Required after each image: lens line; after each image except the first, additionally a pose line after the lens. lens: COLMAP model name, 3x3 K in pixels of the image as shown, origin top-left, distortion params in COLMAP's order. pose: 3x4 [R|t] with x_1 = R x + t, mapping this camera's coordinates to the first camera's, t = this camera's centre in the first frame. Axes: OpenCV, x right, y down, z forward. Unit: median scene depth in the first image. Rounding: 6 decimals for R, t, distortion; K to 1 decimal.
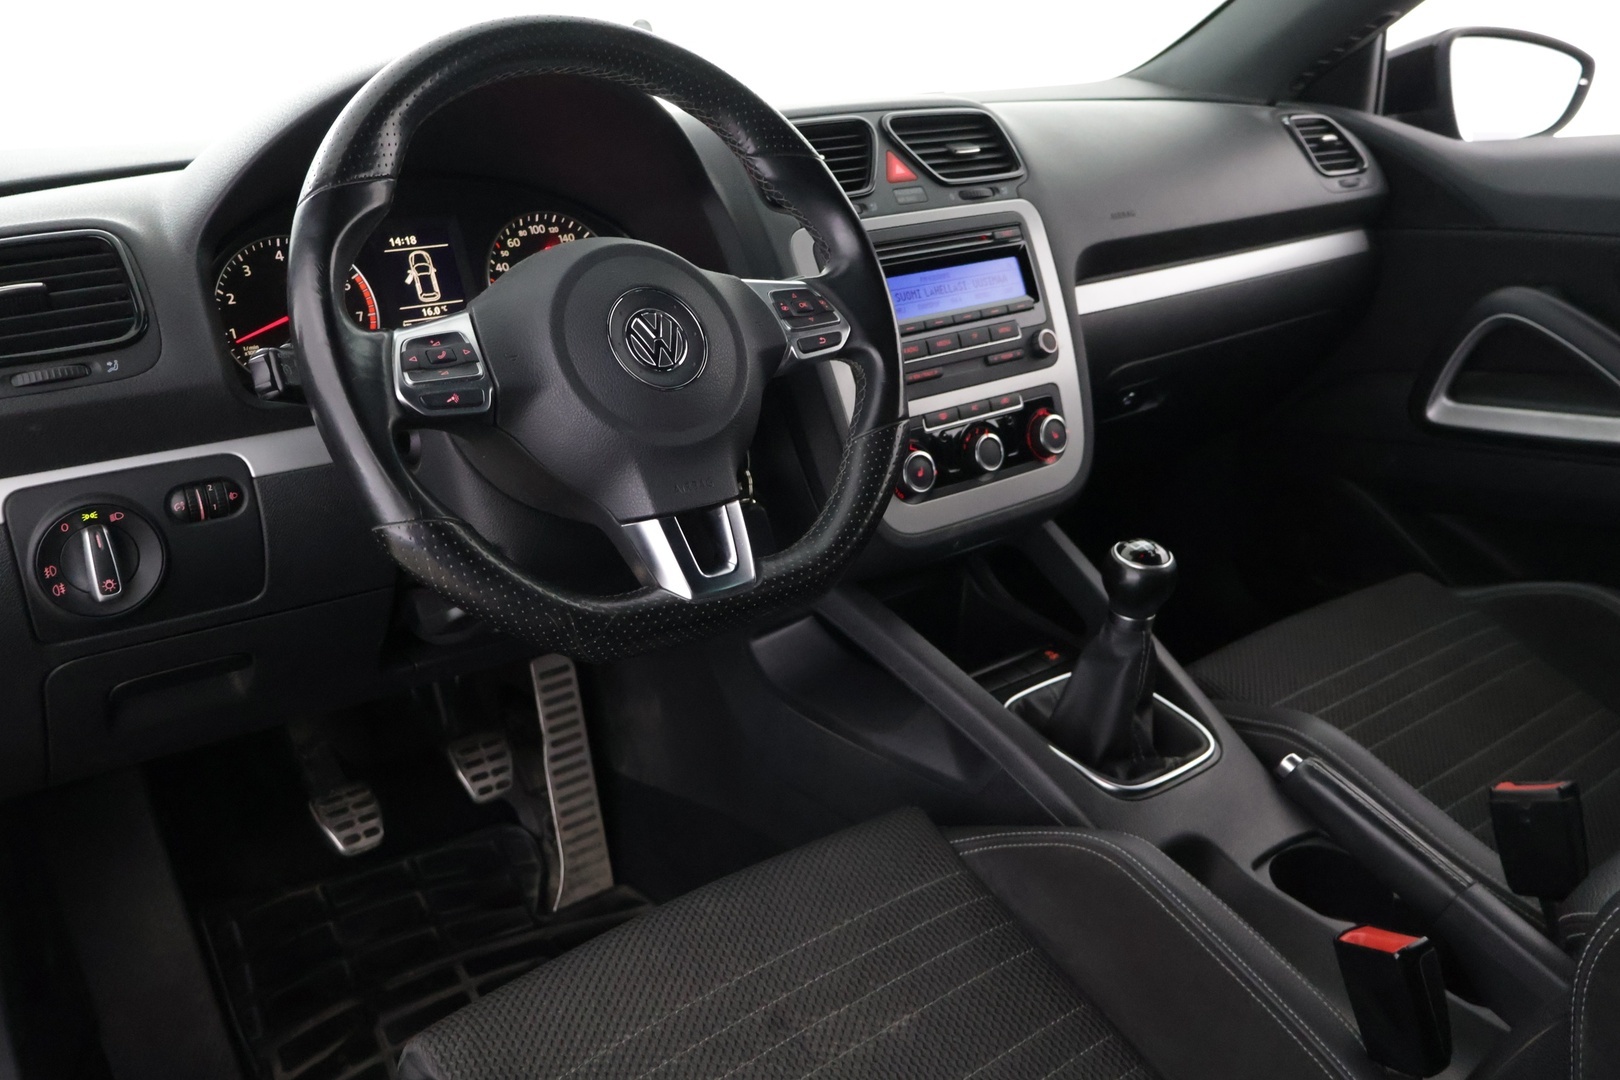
lens RADIAL K [[1428.9, 0, 810.0], [0, 1428.9, 540.0], [0, 0, 1]] dist [0.002057, 0.001559]
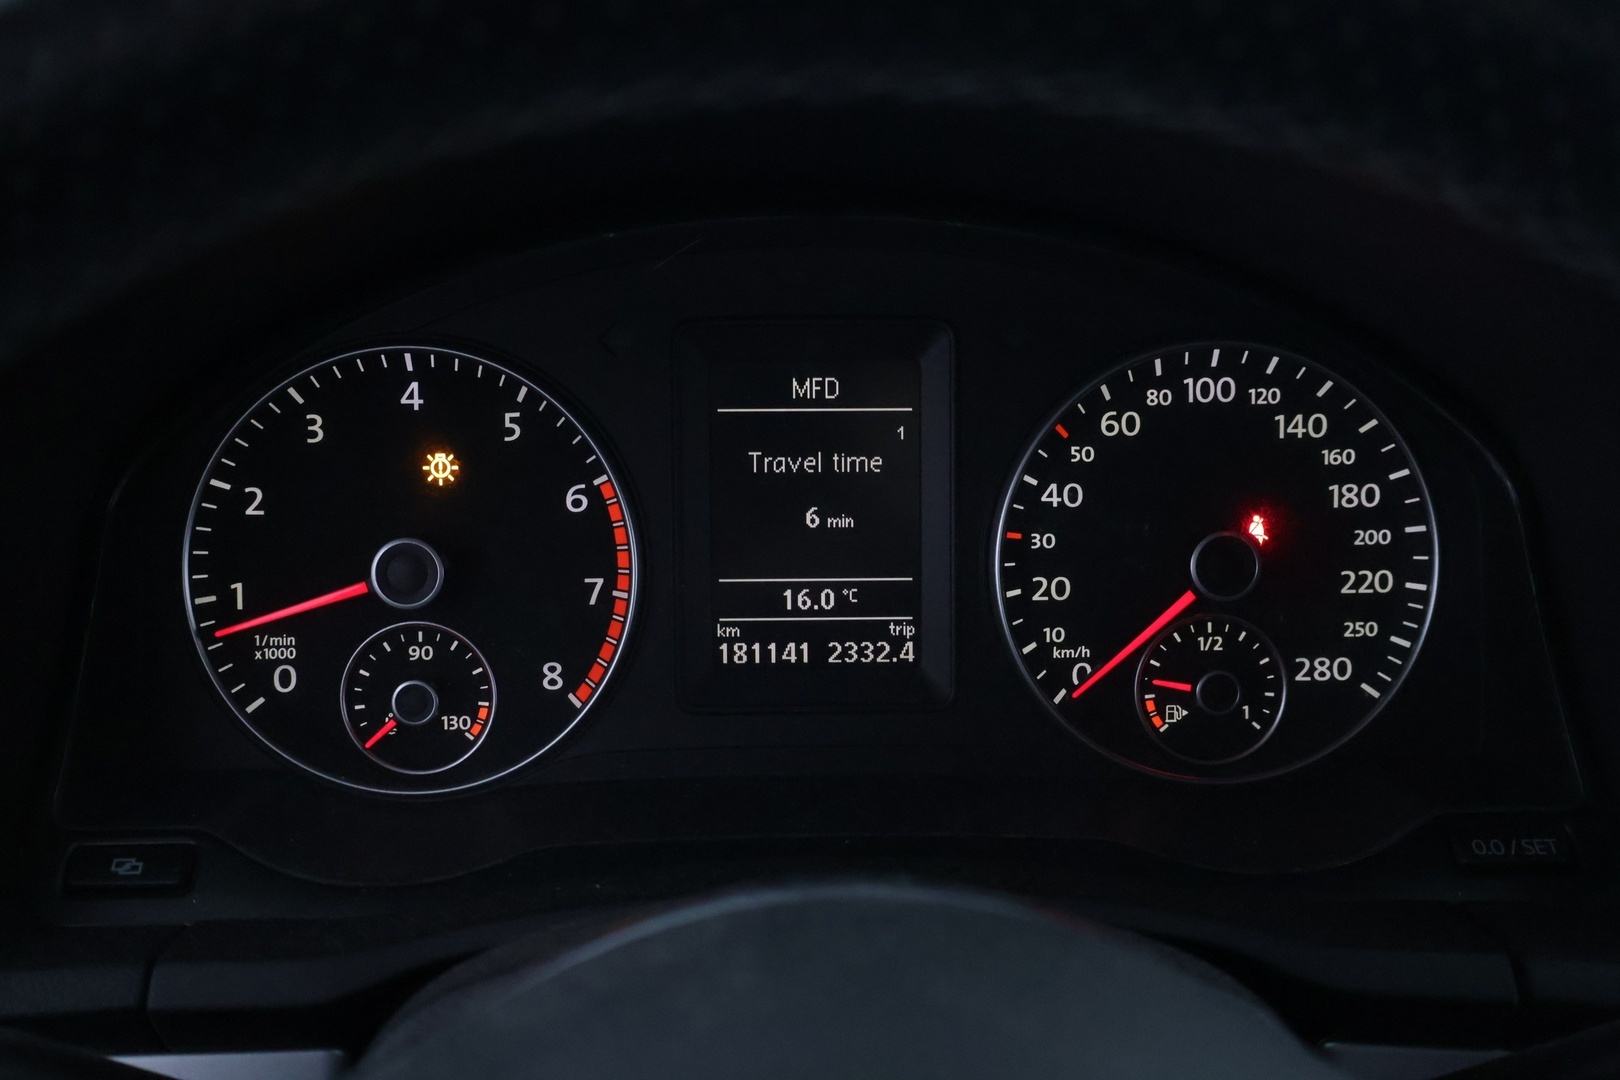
lens RADIAL K [[1721.8, 0, 810.0], [0, 1721.8, 540.0], [0, 0, 1]] dist [0.000981, -0.001052]
pose [[0.796969, 0.279884, -0.535261, -0.044024], [-0.214214, 0.959533, 0.182781, -0.236294], [0.564758, -0.031010, 0.824674, 0.623260]]
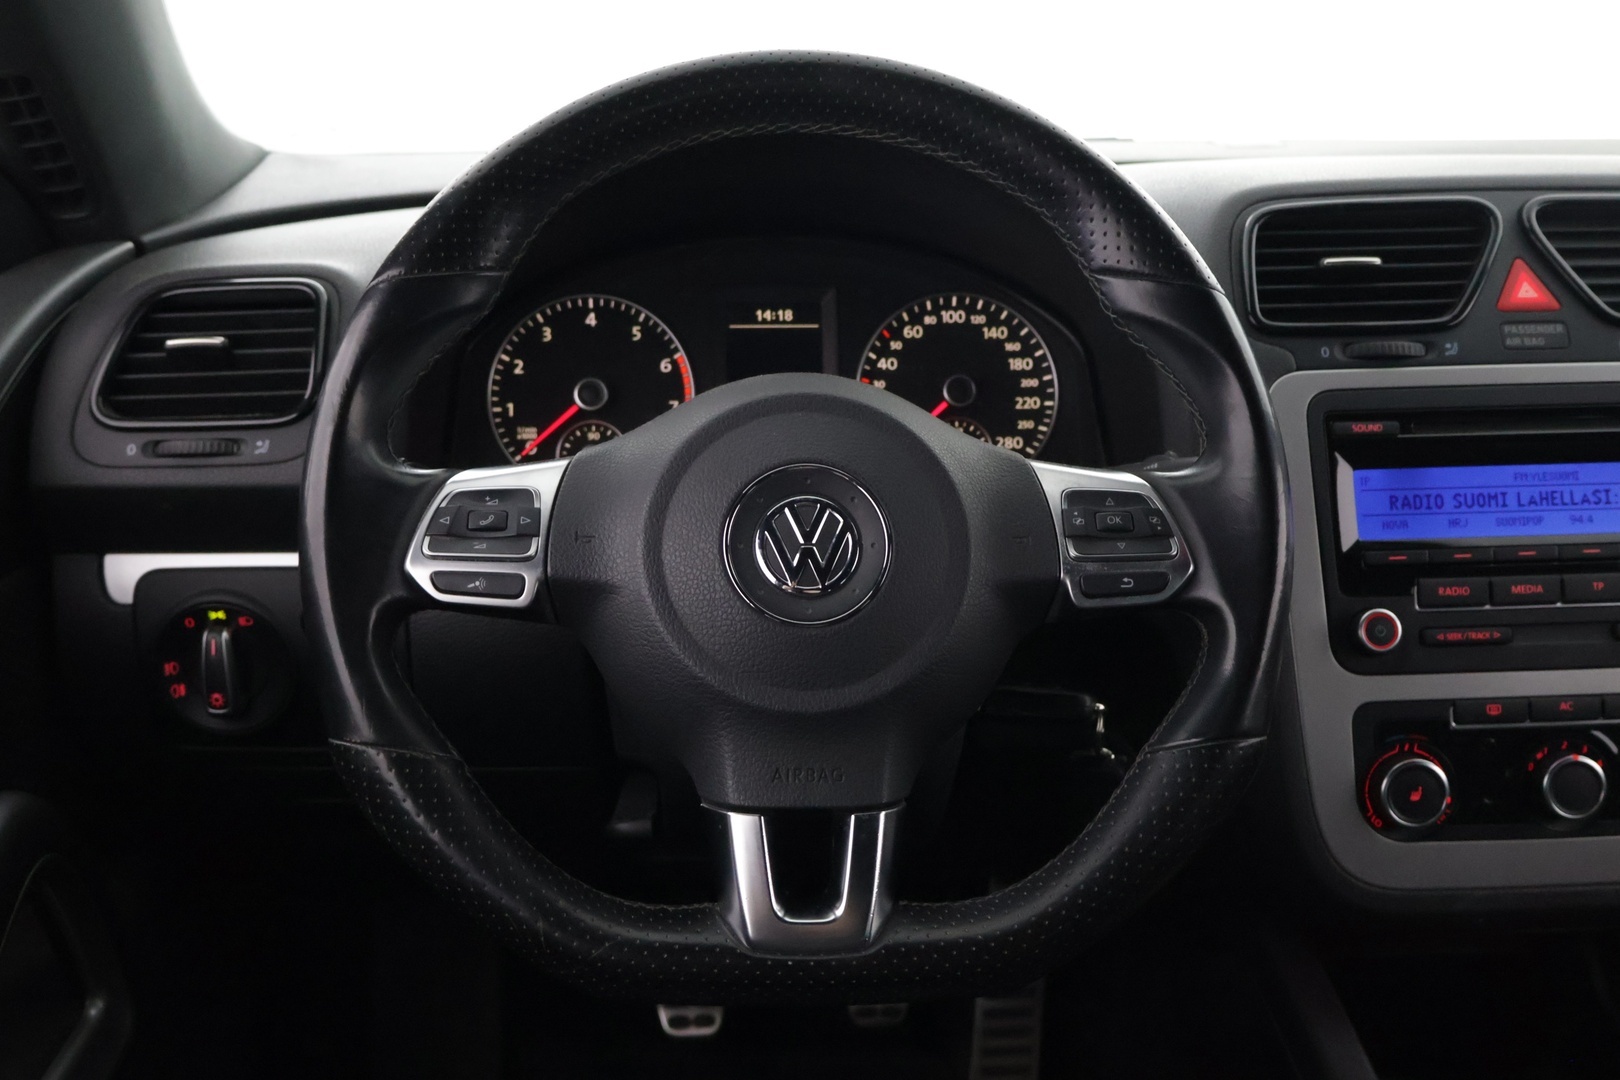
lens RADIAL K [[1721.8, 0, 810.0], [0, 1721.8, 540.0], [0, 0, 1]] dist [0.000981, -0.001052]
pose [[0.817067, 0.198842, -0.541169, 0.240046], [-0.207035, 0.977229, 0.046479, -0.132844], [0.538088, 0.074065, 0.839628, 0.243462]]
